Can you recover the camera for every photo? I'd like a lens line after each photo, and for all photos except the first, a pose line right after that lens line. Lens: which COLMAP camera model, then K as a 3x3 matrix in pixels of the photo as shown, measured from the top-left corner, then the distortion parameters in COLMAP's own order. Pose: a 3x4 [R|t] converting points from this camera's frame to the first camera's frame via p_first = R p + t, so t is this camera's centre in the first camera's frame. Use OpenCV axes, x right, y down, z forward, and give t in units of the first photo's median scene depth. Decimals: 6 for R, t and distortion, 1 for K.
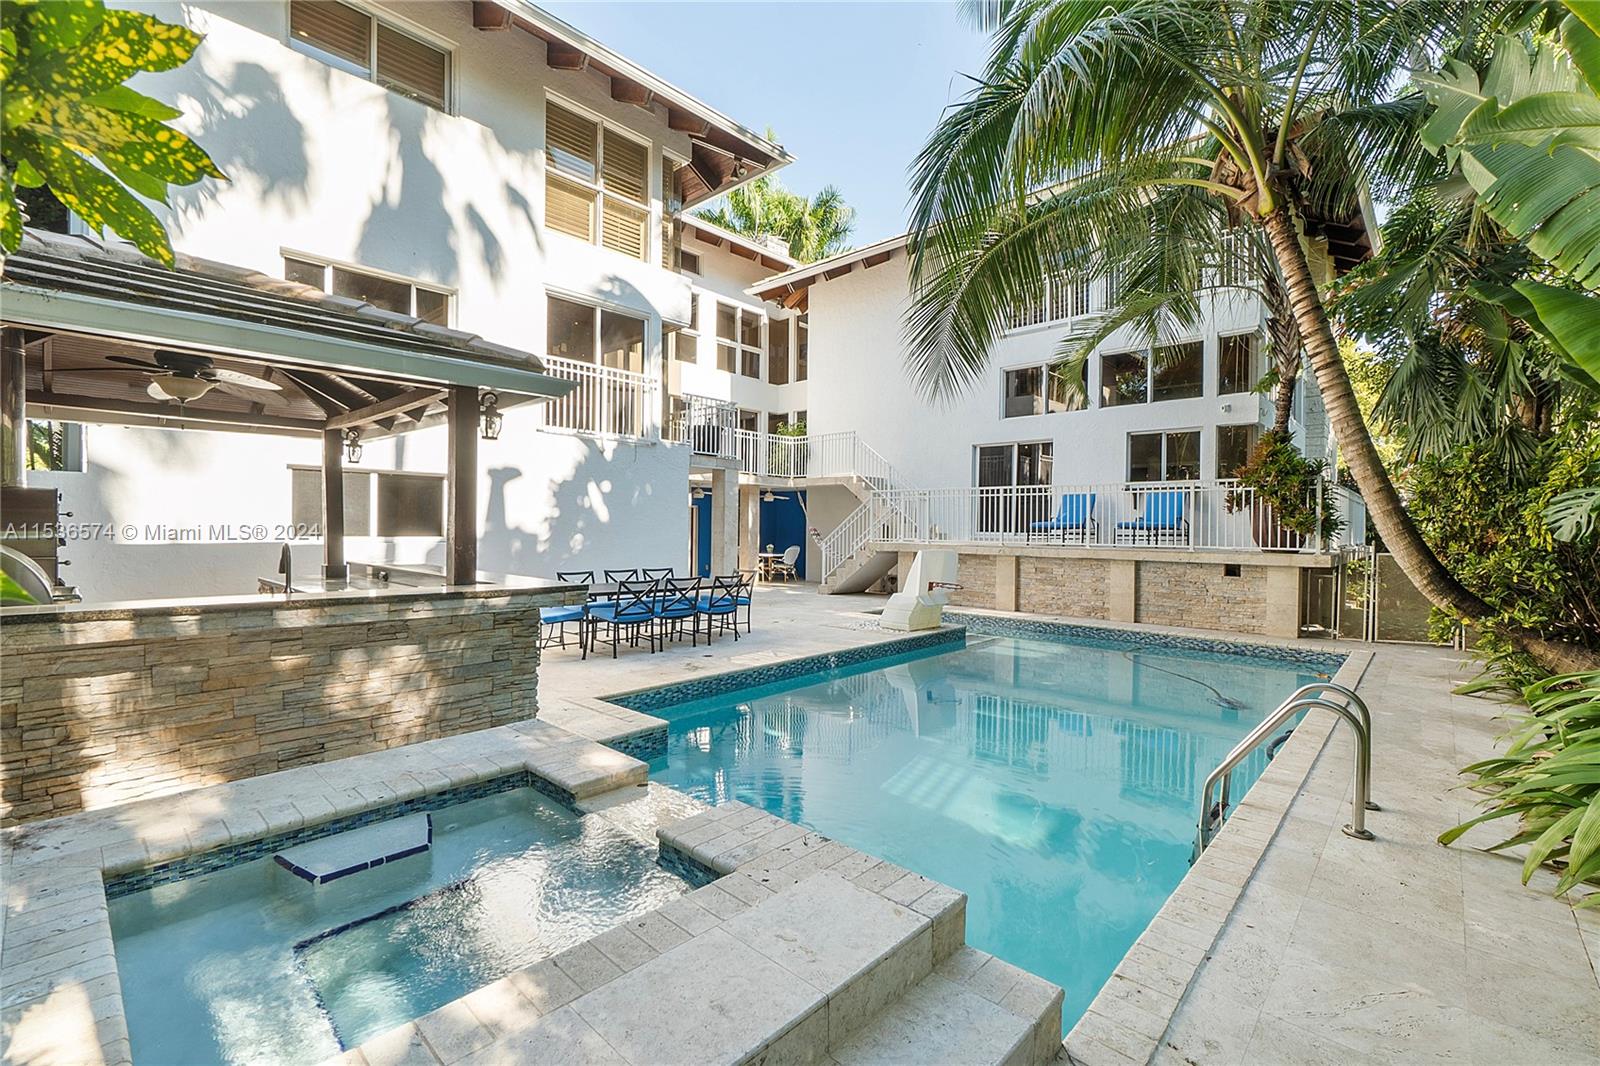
lens RADIAL K [[696.5, 0, 788.7], [0, 696.5, 534.2], [0, 0, 1]] dist [-0.003599, 0.000206]
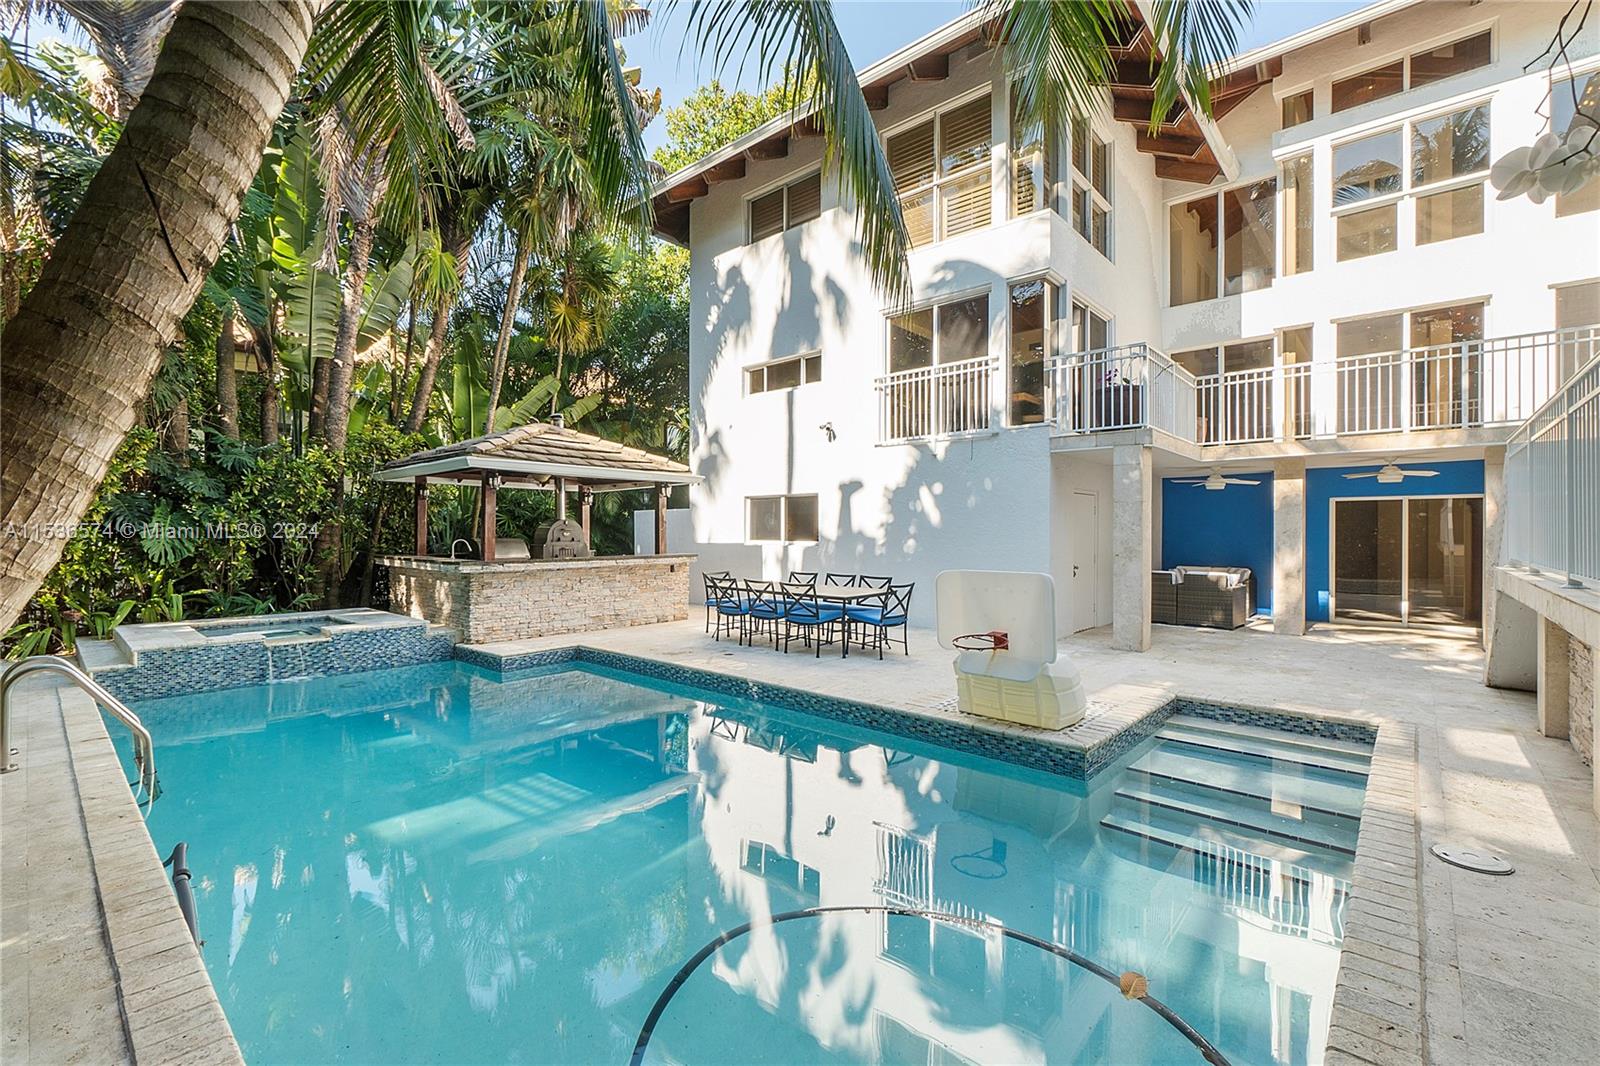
lens RADIAL K [[696.5, 0, 788.7], [0, 696.5, 534.2], [0, 0, 1]] dist [-0.003599, 0.000206]
pose [[0.042557, -0.003397, -0.999088, 0.724841], [-0.000191, 0.999994, -0.003408, -0.003052], [0.999094, 0.000336, 0.042556, 0.799550]]
